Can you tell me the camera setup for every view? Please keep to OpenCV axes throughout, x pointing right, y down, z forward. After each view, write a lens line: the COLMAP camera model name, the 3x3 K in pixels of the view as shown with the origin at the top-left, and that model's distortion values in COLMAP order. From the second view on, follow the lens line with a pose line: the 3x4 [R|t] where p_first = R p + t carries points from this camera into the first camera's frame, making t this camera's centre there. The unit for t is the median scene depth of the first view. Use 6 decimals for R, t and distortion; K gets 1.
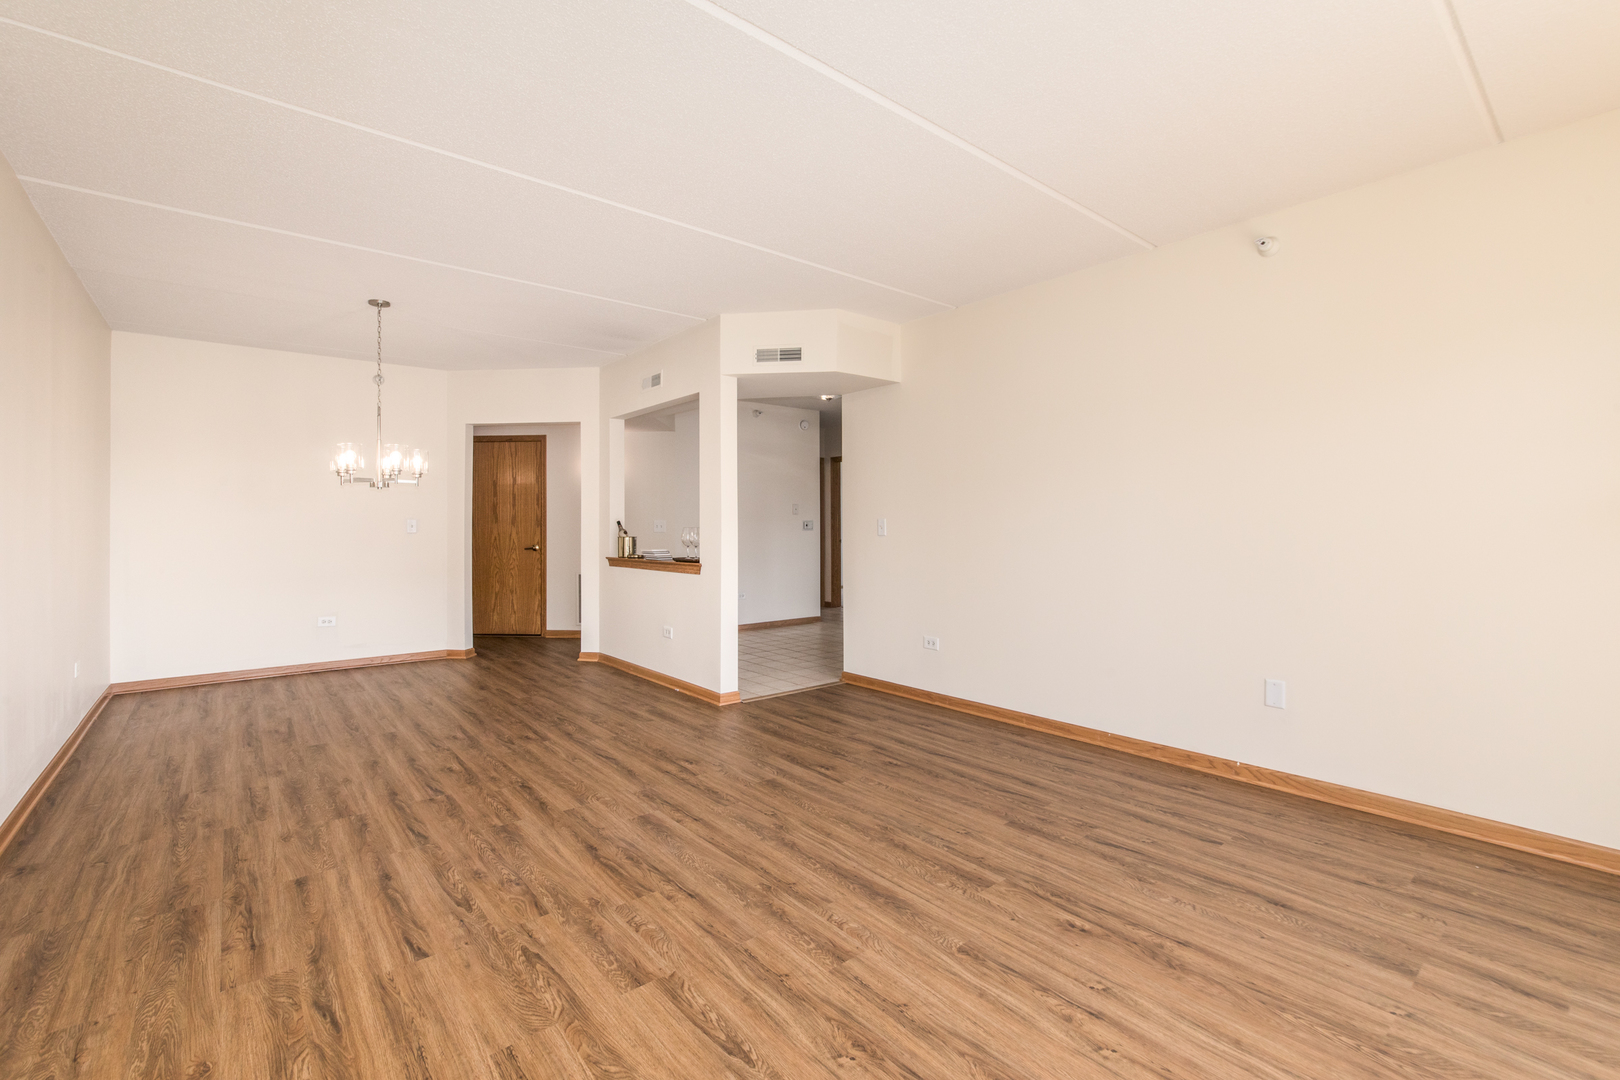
lens RADIAL K [[717.3, 0, 819.5], [0, 717.3, 526.0], [0, 0, 1]] dist [-0.004466, 0.001355]
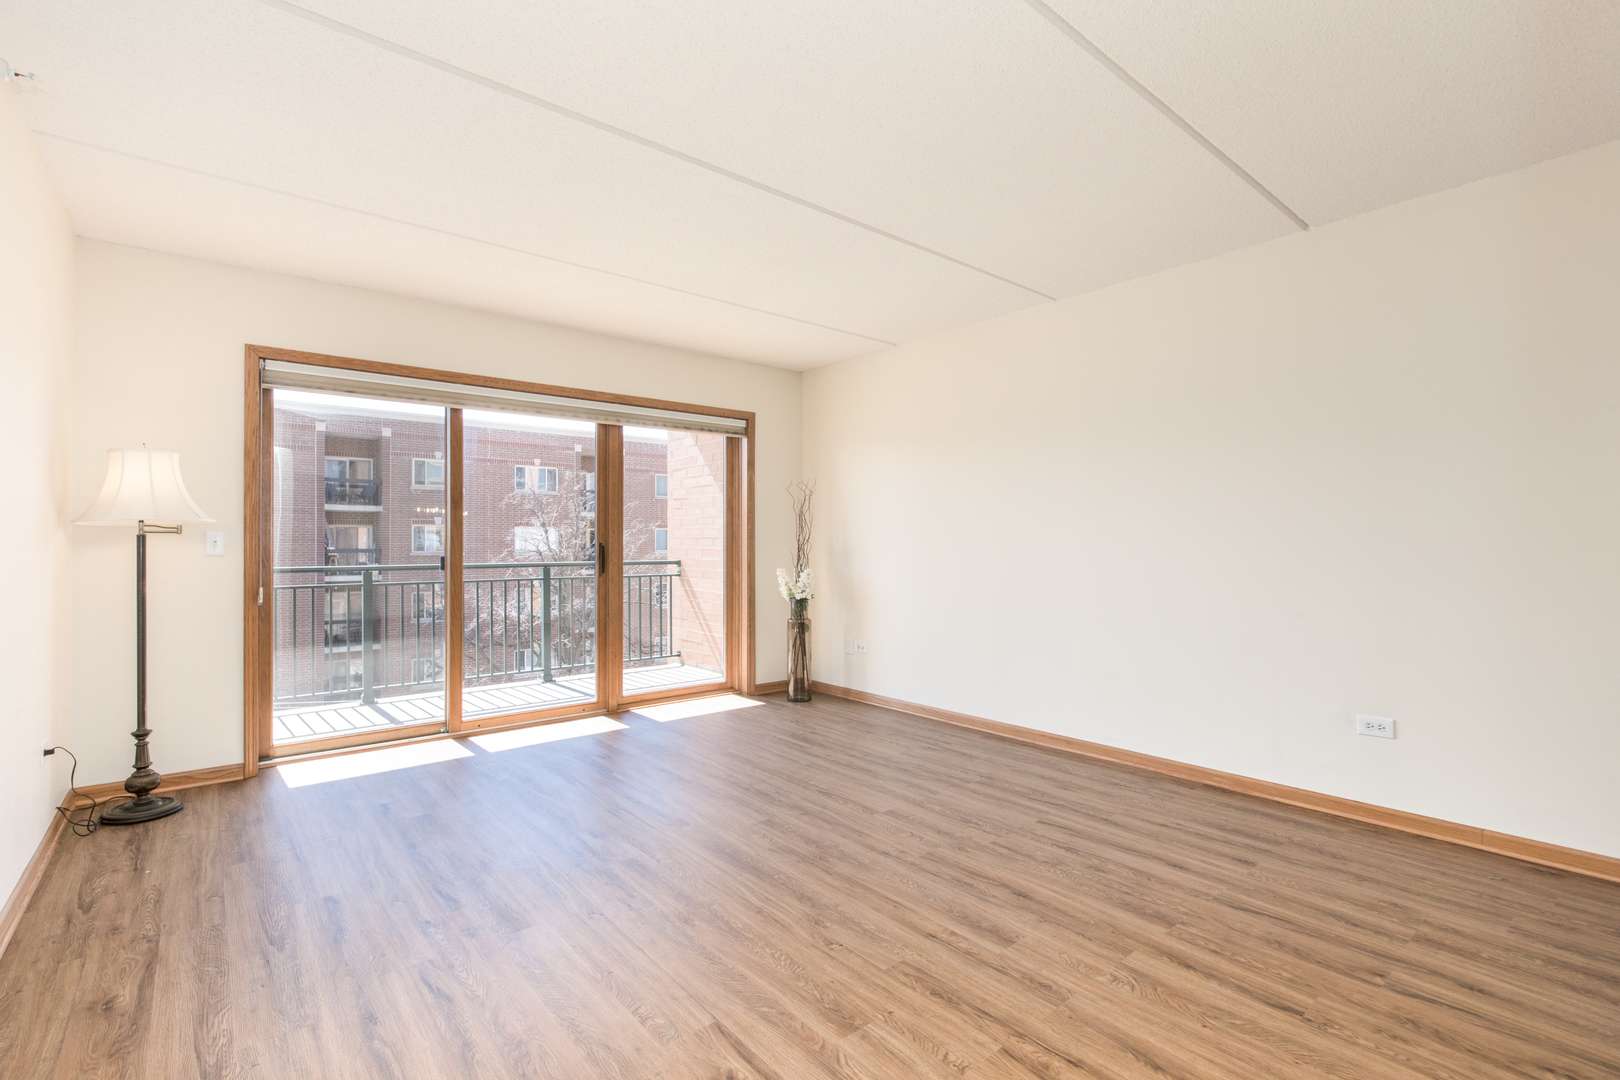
lens RADIAL K [[730.7, 0, 811.7], [0, 730.7, 525.5], [0, 0, 1]] dist [-0.000985, -0.002236]
pose [[-0.999939, 0.005939, 0.009351, -0.043172], [0.005715, 0.999701, -0.023771, 0.000373], [-0.009489, -0.023717, -0.999674, 1.353665]]
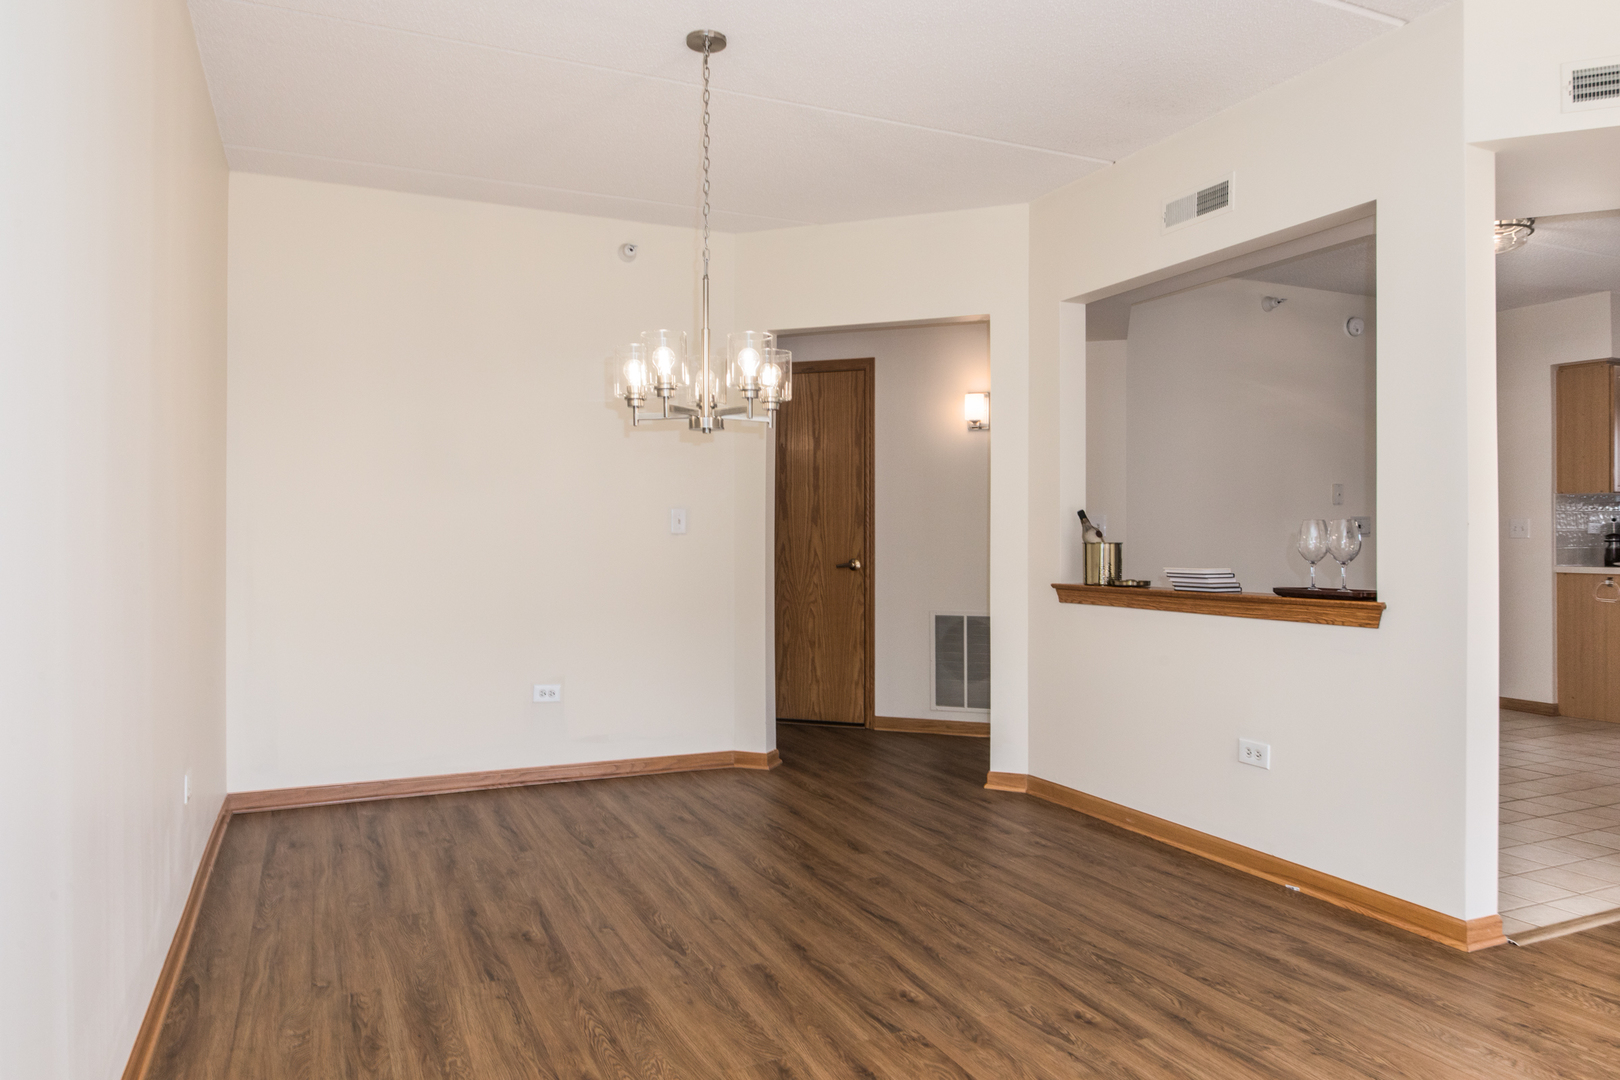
lens RADIAL K [[1086.1, 0, 814.5], [0, 1086.1, 545.2], [0, 0, 1]] dist [0.001788, -0.004884]
pose [[0.966144, 0.005836, -0.257938, -0.419677], [-0.004292, 0.999969, 0.006548, 0.020235], [0.257969, -0.005220, 0.966139, 0.377728]]
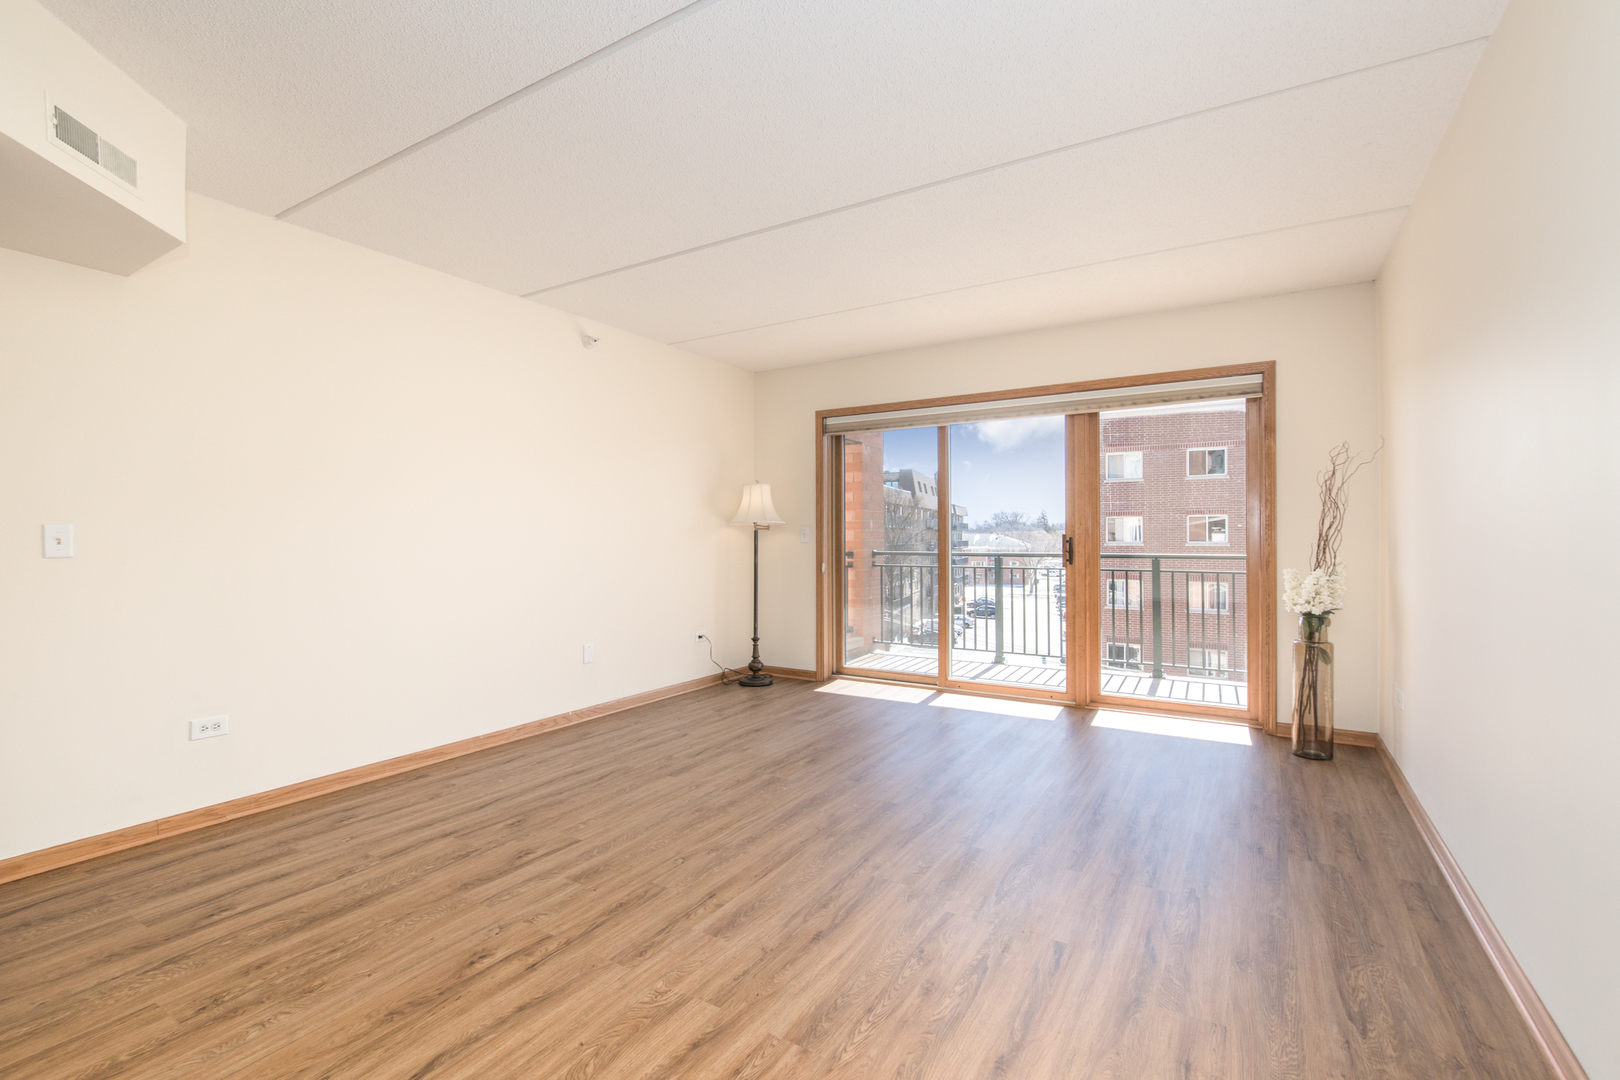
lens RADIAL K [[717.3, 0, 811.5], [0, 717.3, 551.7], [0, 0, 1]] dist [-0.004466, 0.001355]
pose [[-0.318529, -0.017410, 0.947753, -0.748687], [0.005386, 0.999782, 0.020176, -0.000401], [-0.947898, 0.011531, -0.318365, 0.877850]]
